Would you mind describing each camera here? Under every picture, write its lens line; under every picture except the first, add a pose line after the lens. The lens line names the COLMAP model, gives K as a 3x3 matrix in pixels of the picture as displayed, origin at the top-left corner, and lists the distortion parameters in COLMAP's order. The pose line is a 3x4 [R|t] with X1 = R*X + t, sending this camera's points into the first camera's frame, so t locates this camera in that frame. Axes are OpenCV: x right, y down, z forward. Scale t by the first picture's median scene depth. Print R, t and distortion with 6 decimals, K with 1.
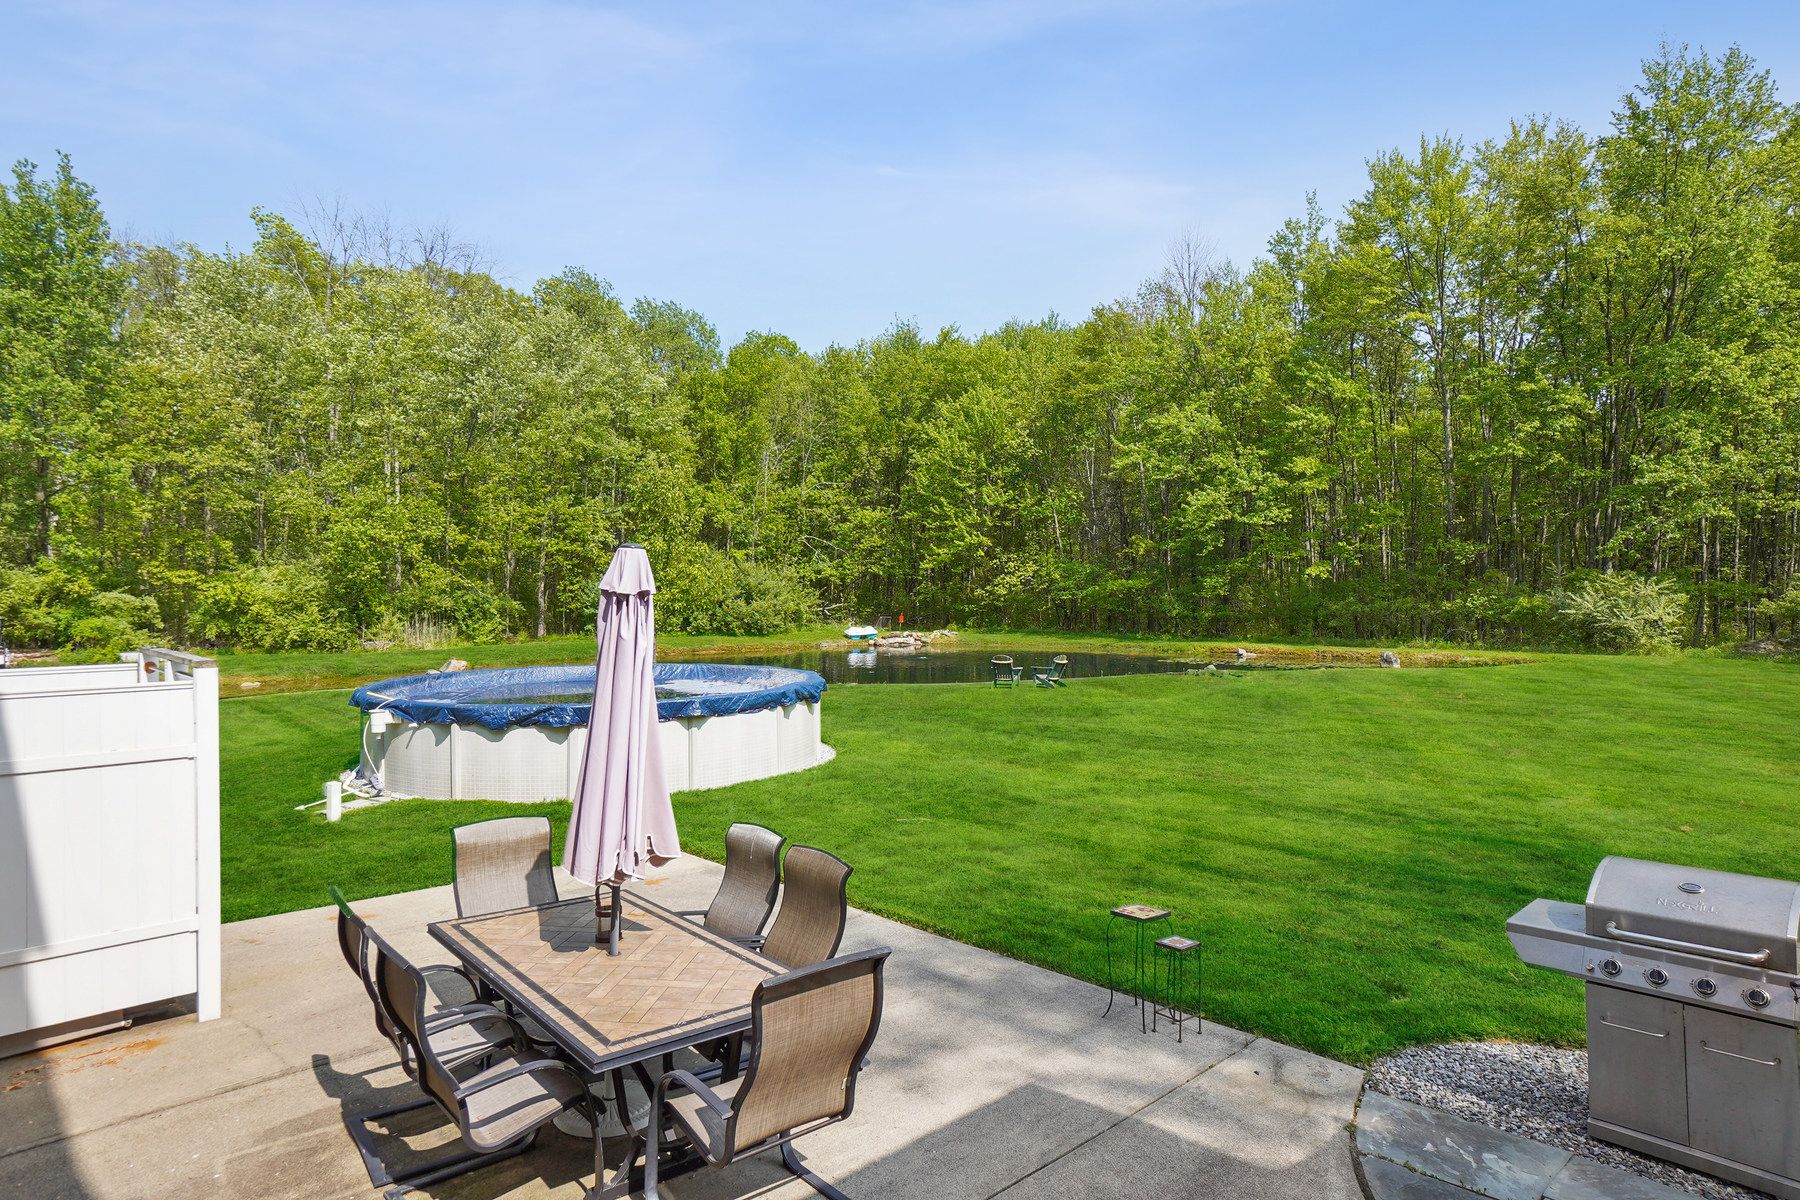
lens RADIAL K [[1031.1, 0, 862.4], [0, 1031.1, 601.9], [0, 0, 1]] dist [0.029414, 0.002477]
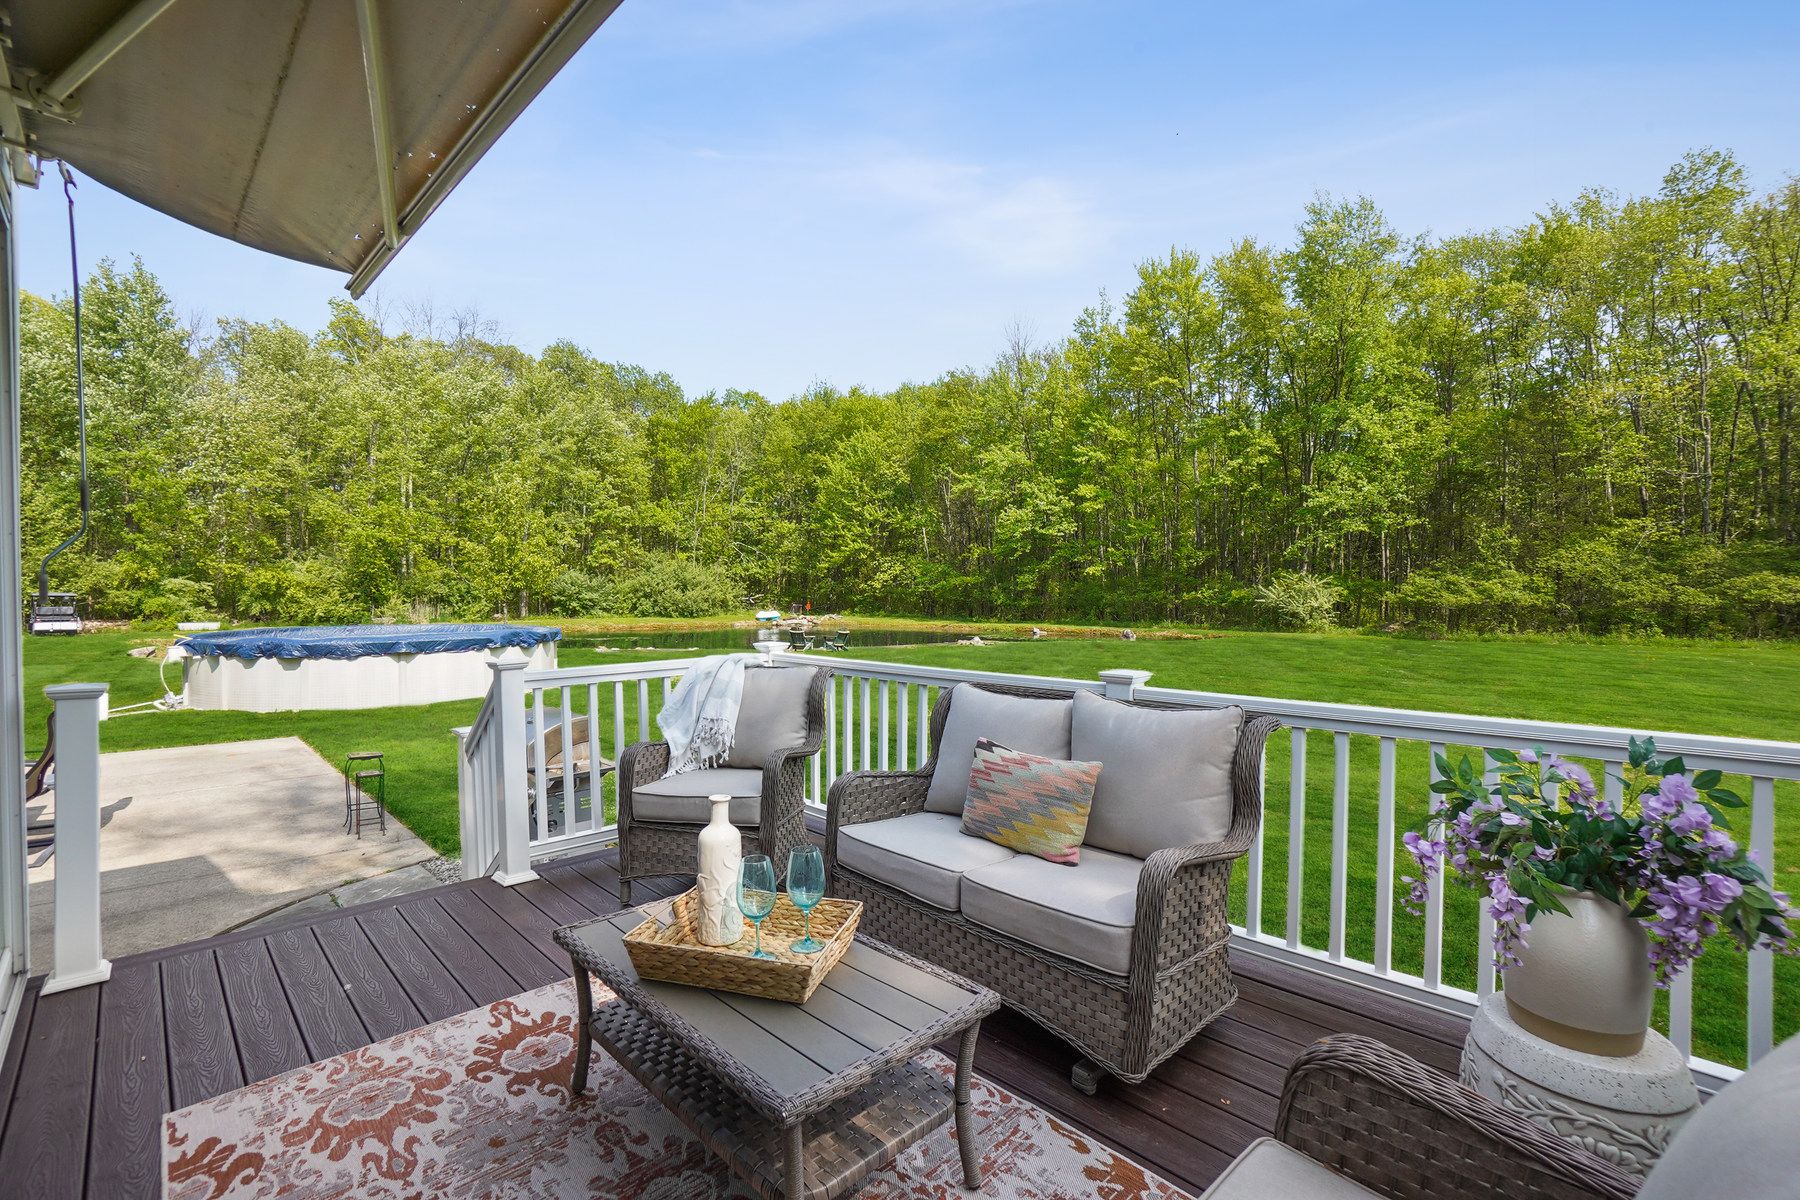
lens RADIAL K [[797.3, 0, 849.4], [0, 797.3, 591.7], [0, 0, 1]] dist [0.000173, -0.000132]
pose [[0.999934, 0.008027, 0.008250, 0.106975], [-0.007951, 0.999927, -0.009095, 0.008736], [-0.008322, 0.009029, 0.999925, -0.016361]]
